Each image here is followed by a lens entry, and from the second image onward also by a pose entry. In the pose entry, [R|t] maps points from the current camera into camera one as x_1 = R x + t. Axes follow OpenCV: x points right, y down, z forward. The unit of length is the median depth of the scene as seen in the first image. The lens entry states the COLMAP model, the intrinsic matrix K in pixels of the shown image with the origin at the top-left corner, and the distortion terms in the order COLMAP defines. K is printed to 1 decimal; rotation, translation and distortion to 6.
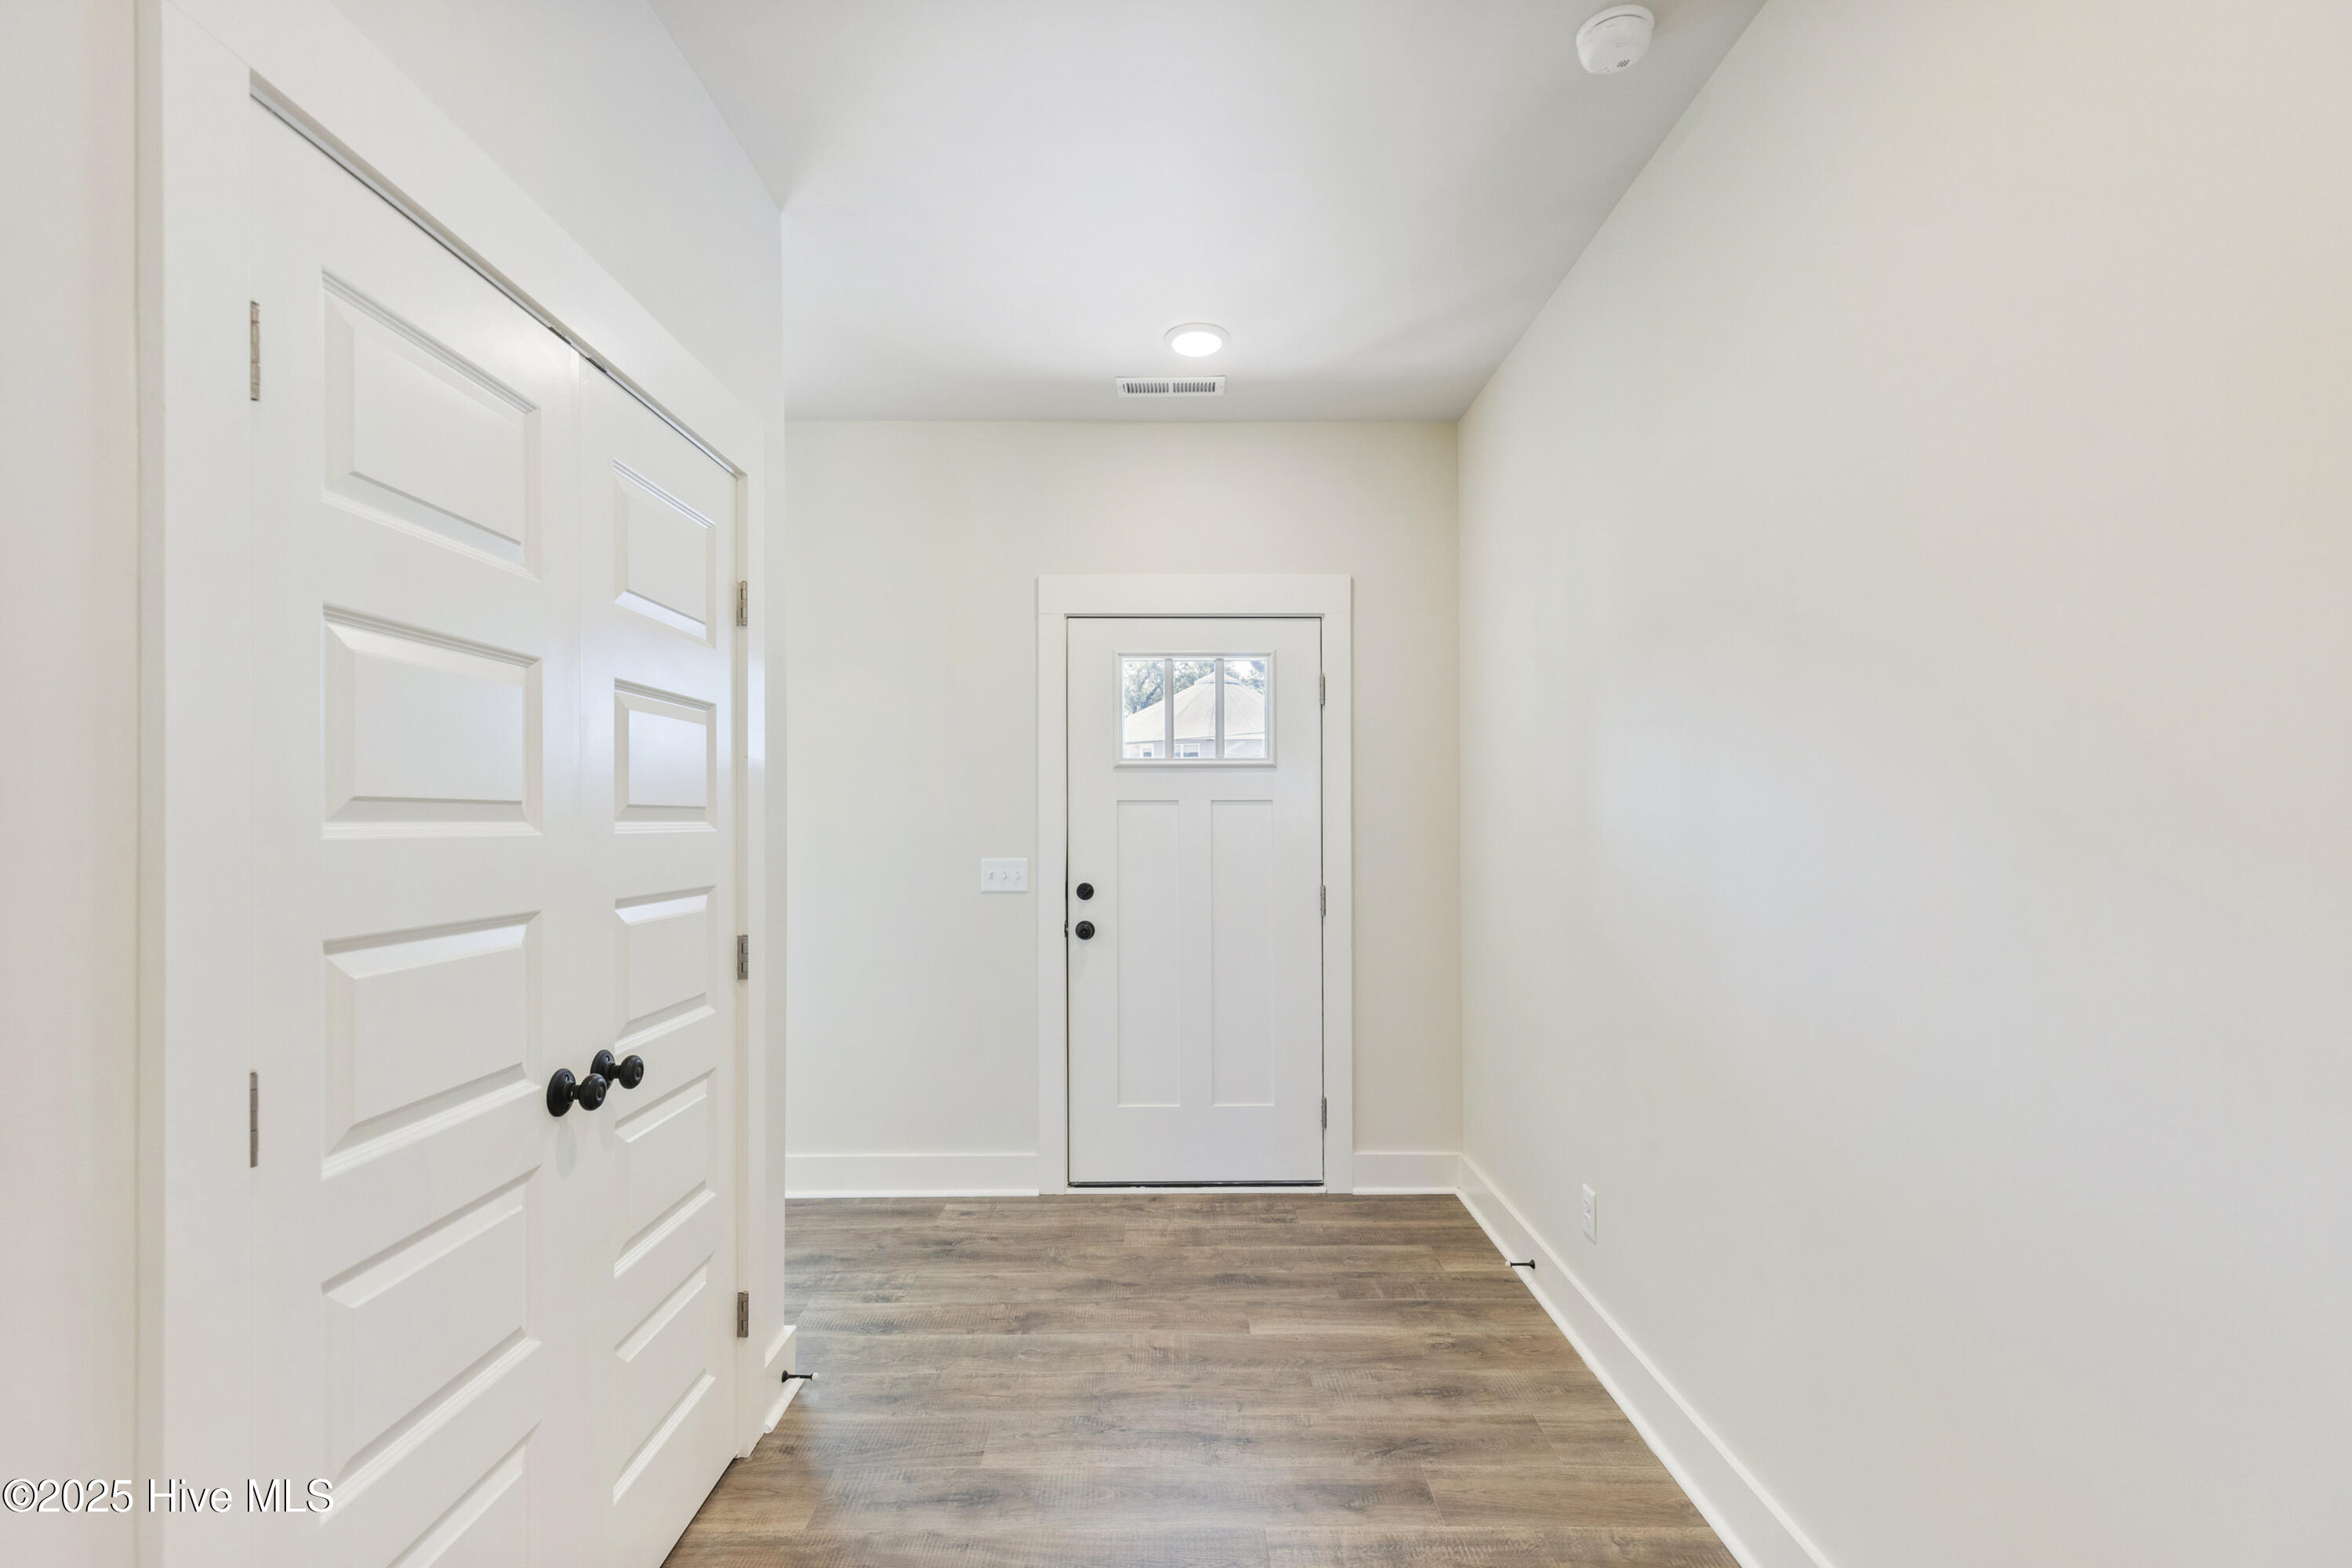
lens RADIAL K [[1072.9, 0, 1162.8], [0, 1072.9, 796.9], [0, 0, 1]] dist [0.013509, -0.002747]
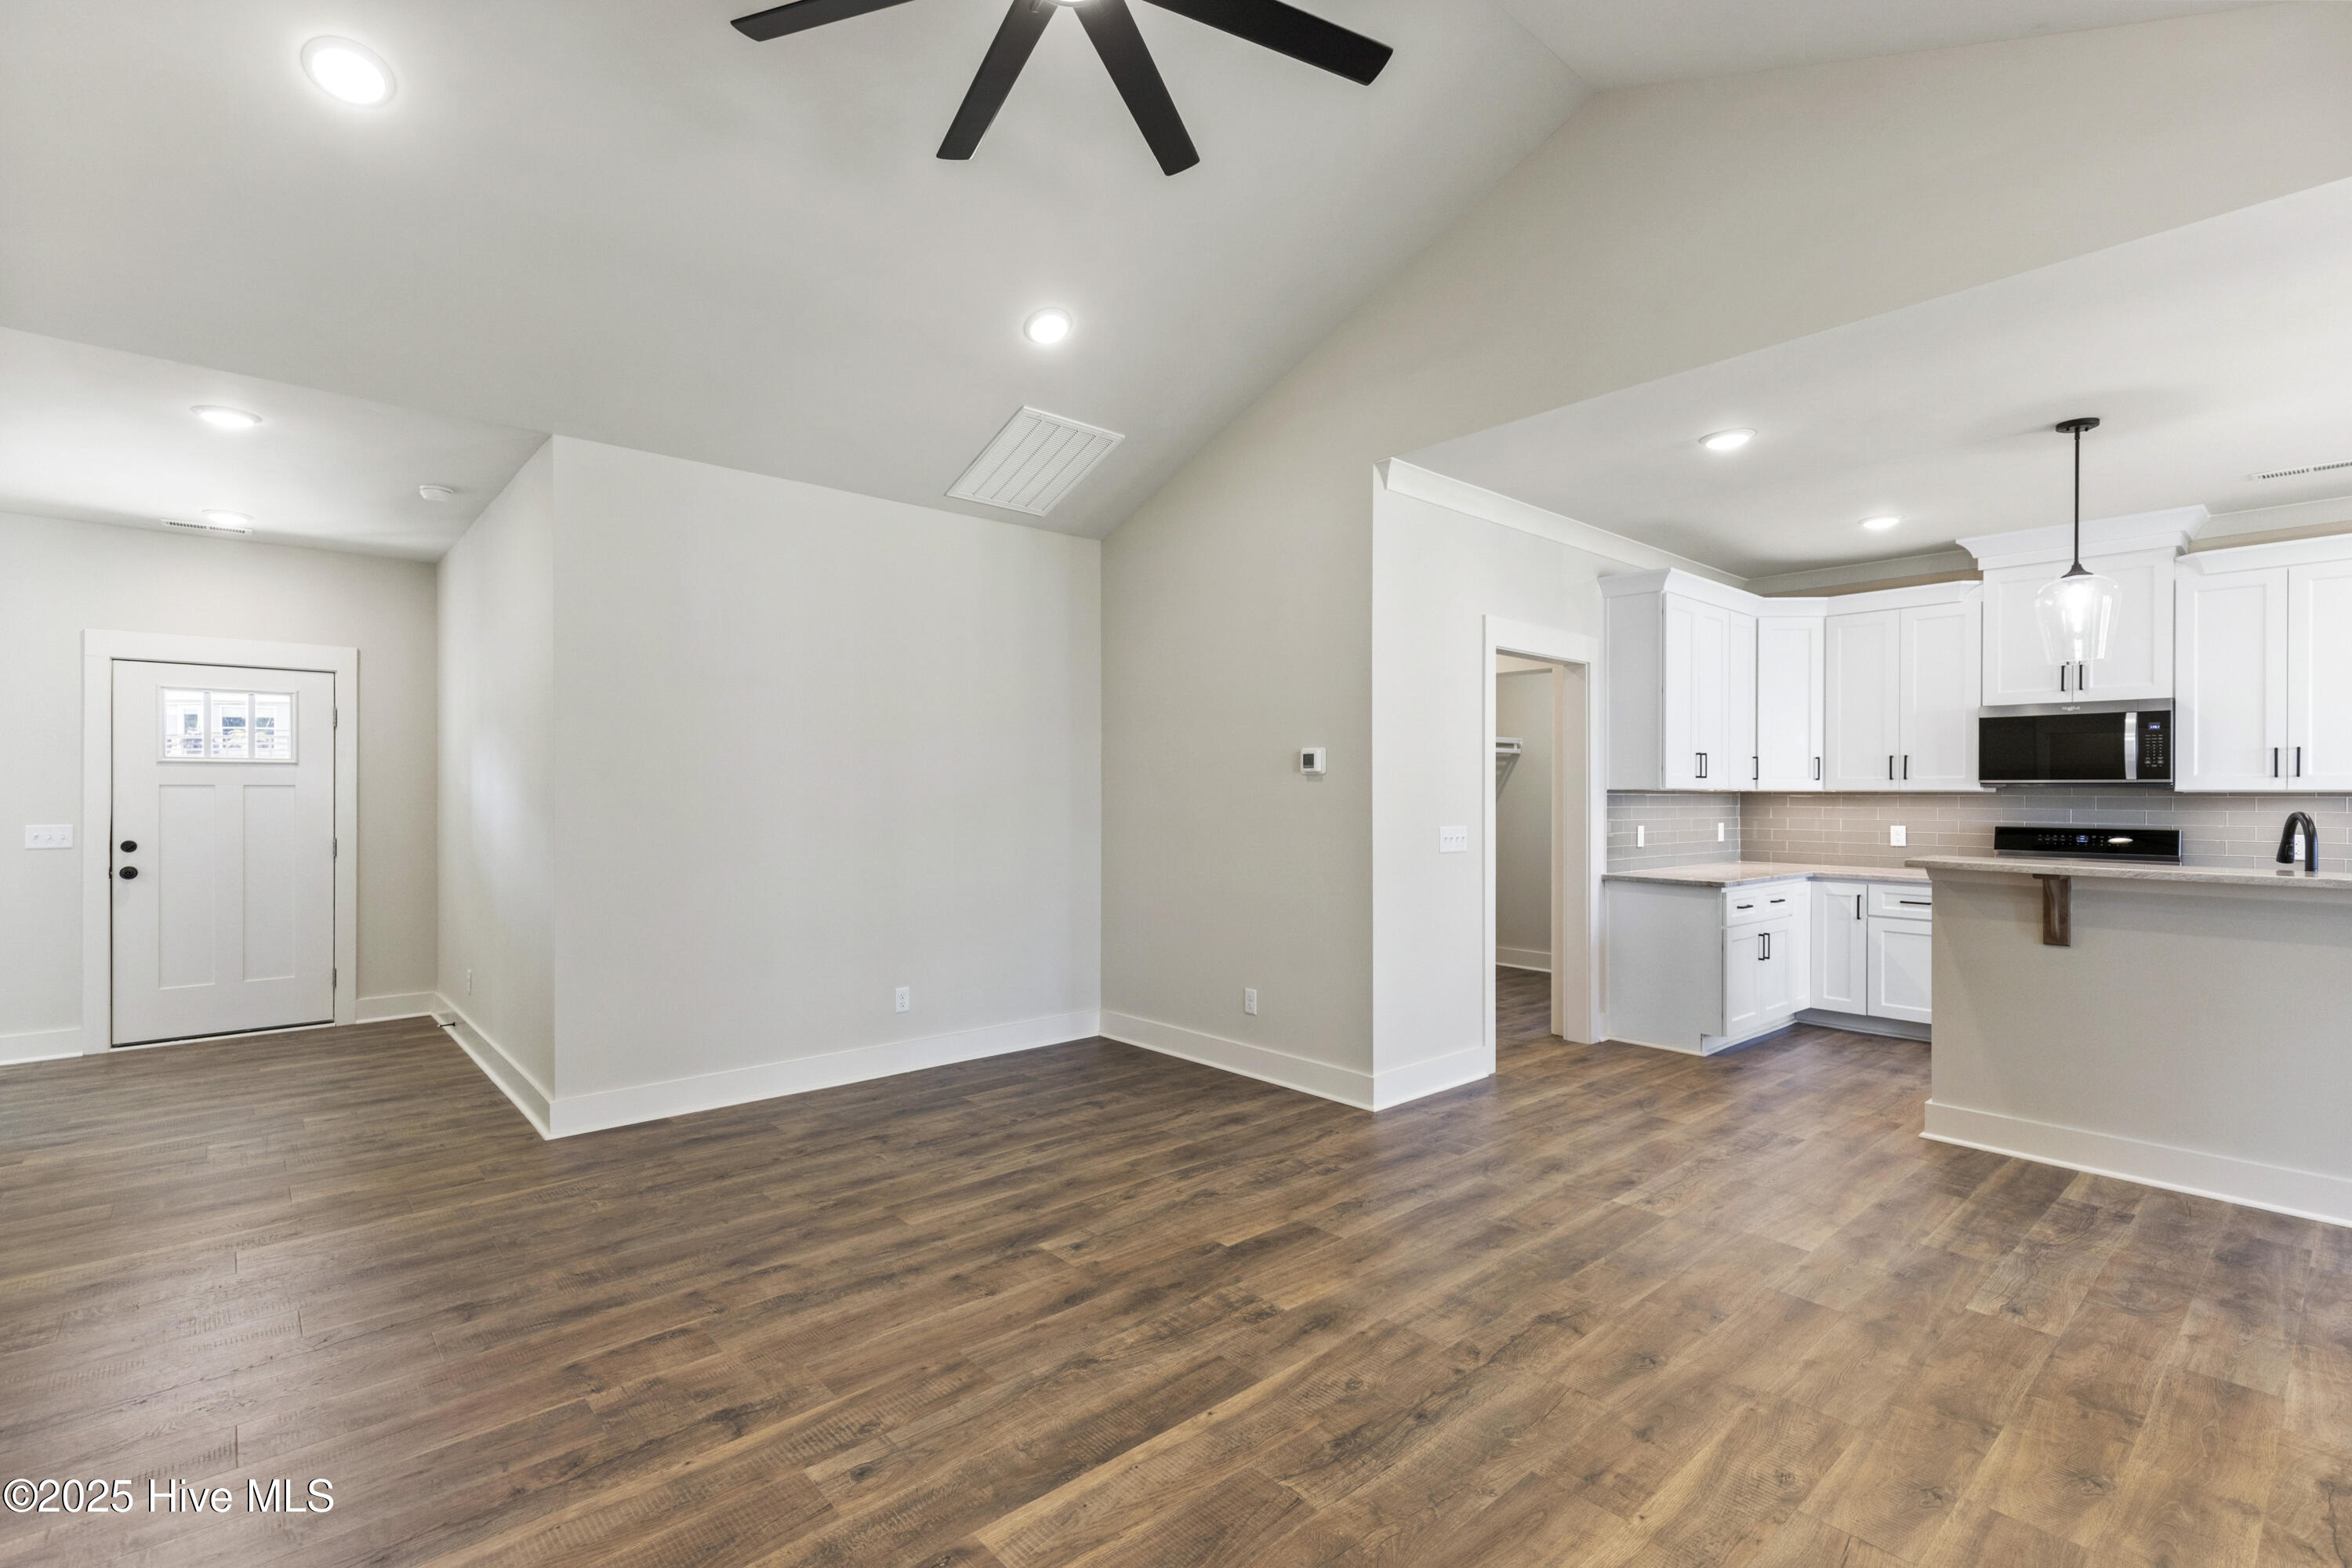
lens RADIAL K [[1072.9, 0, 1169.4], [0, 1072.9, 792.0], [0, 0, 1]] dist [0.013509, -0.002747]
pose [[0.749294, 0.002946, 0.662231, 0.012820], [-0.007840, 0.999959, 0.004422, -0.004588], [-0.662191, -0.008505, 0.749287, -1.067561]]
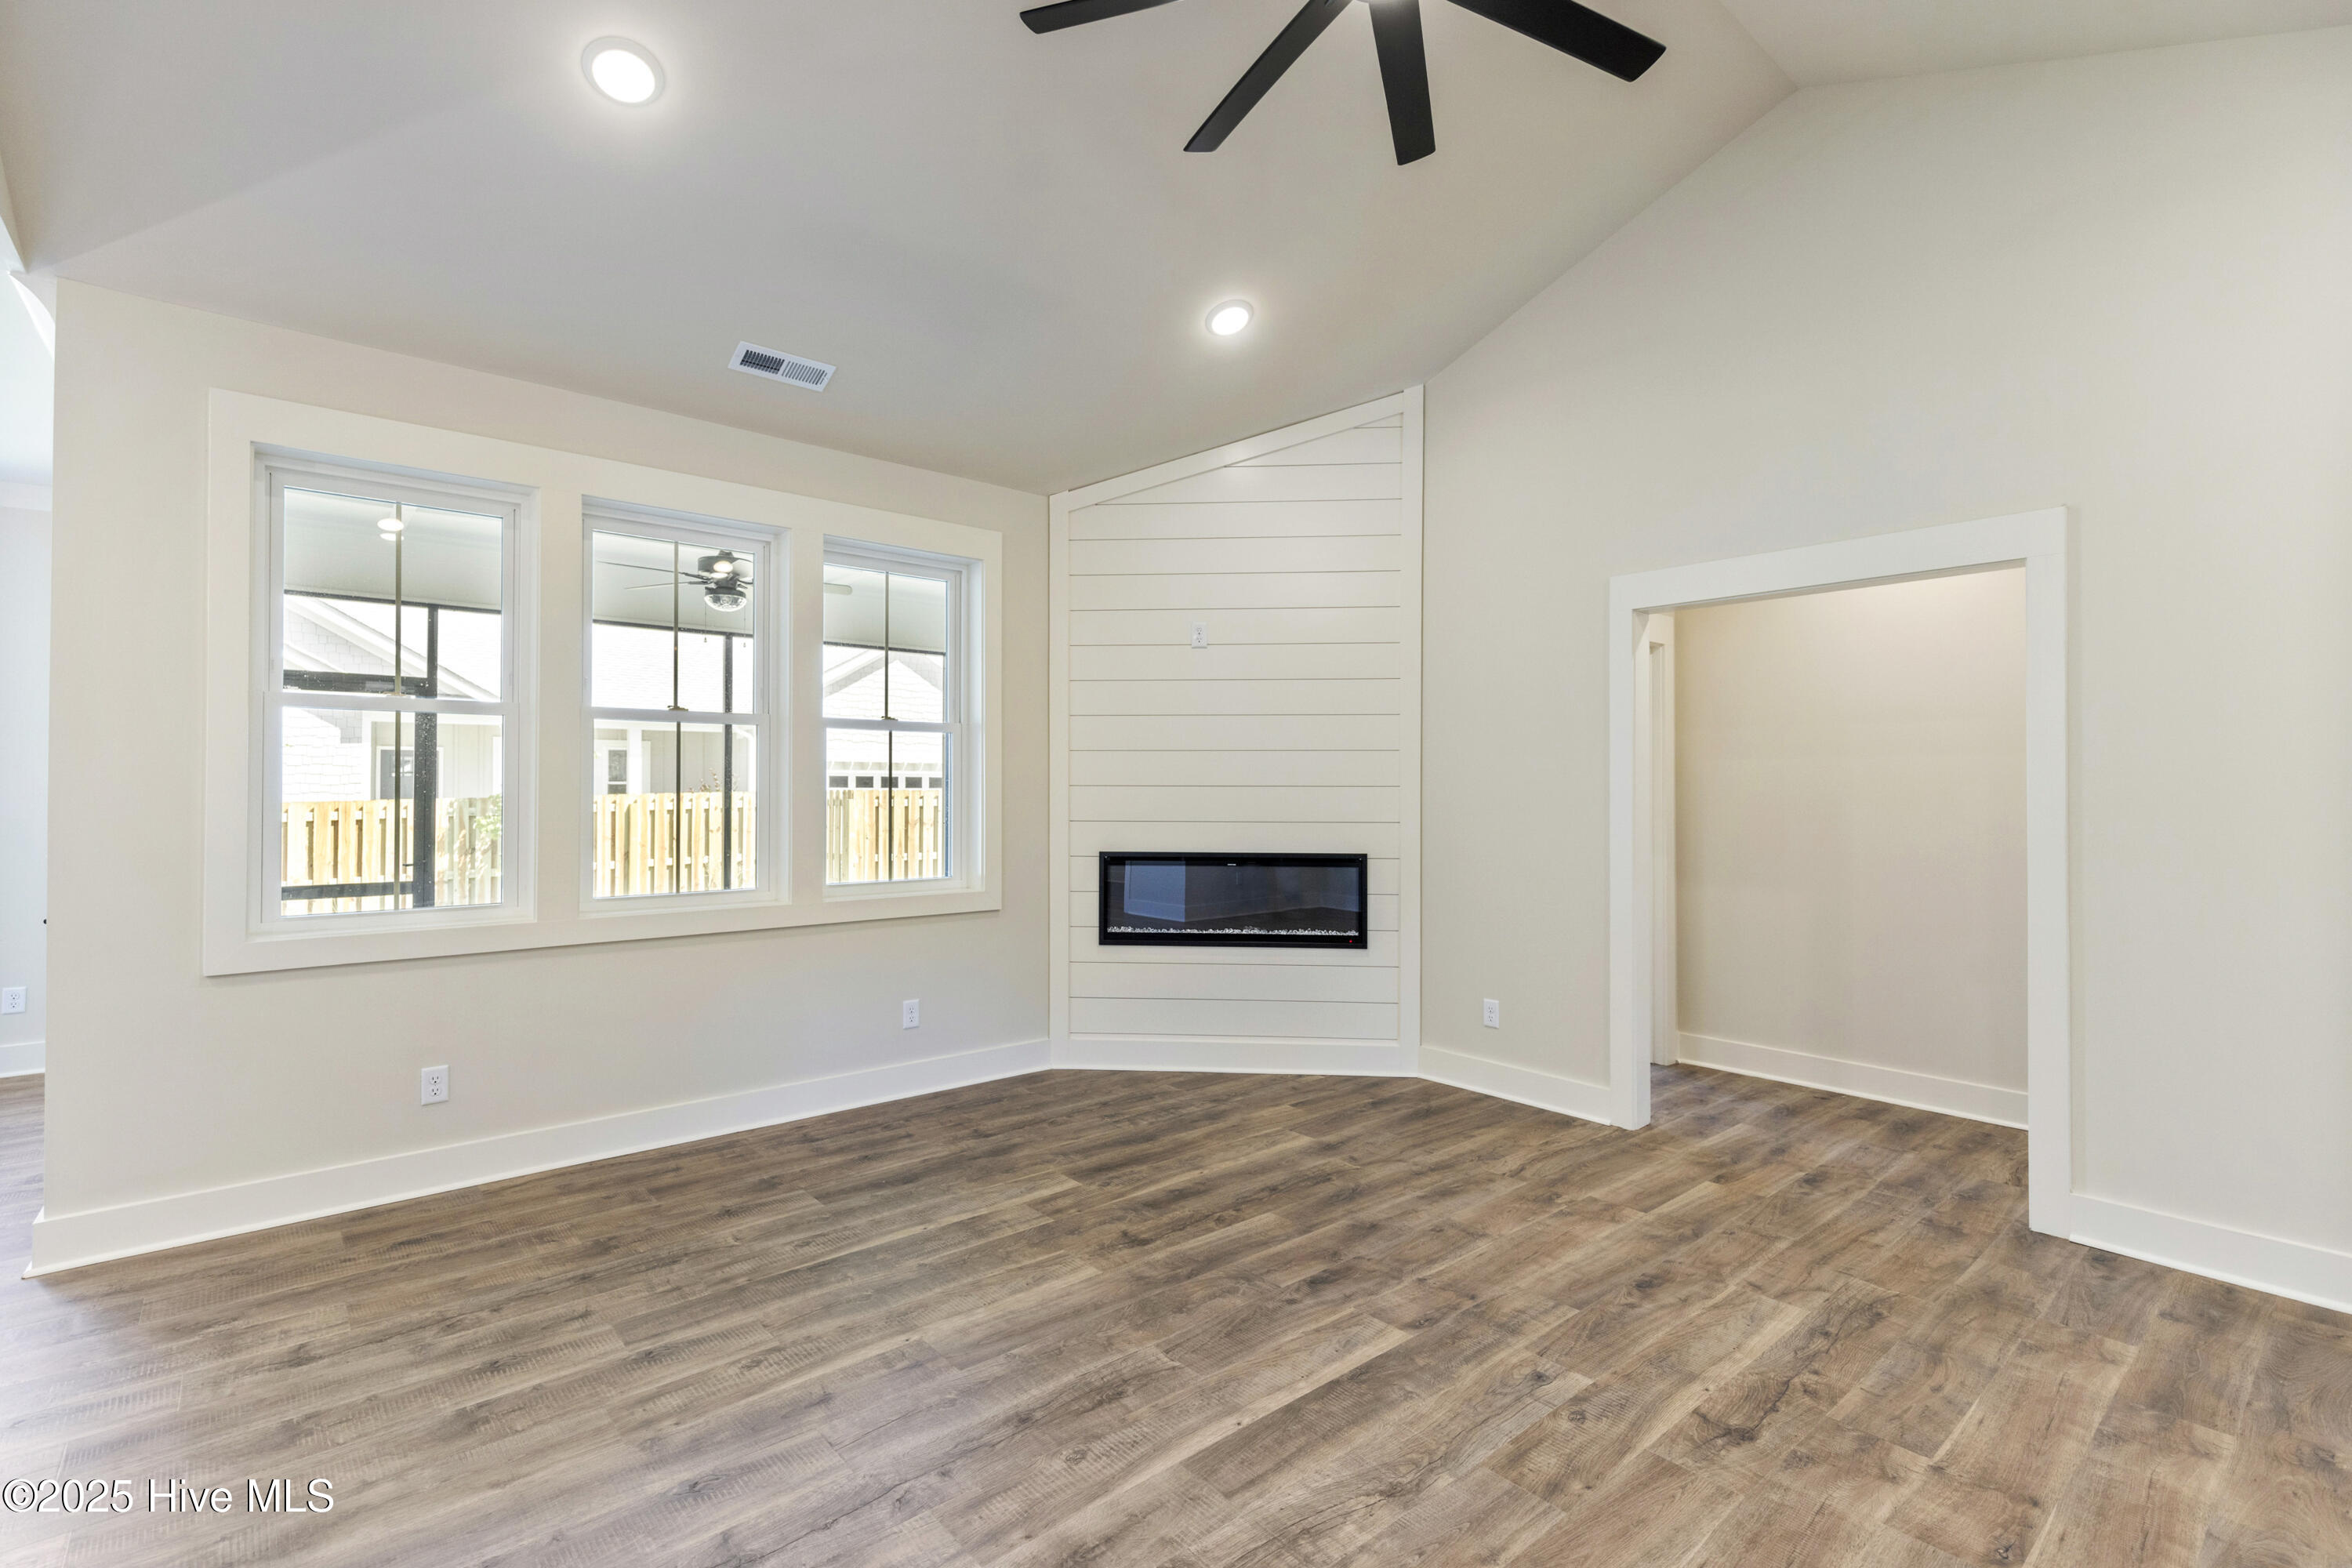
lens RADIAL K [[1072.9, 0, 1166.1], [0, 1072.9, 773.2], [0, 0, 1]] dist [0.013509, -0.002747]
pose [[-0.761510, -0.009836, -0.648078, 0.865745], [0.003280, 0.999814, -0.019028, 0.002198], [0.648145, -0.016616, -0.761336, -0.184632]]
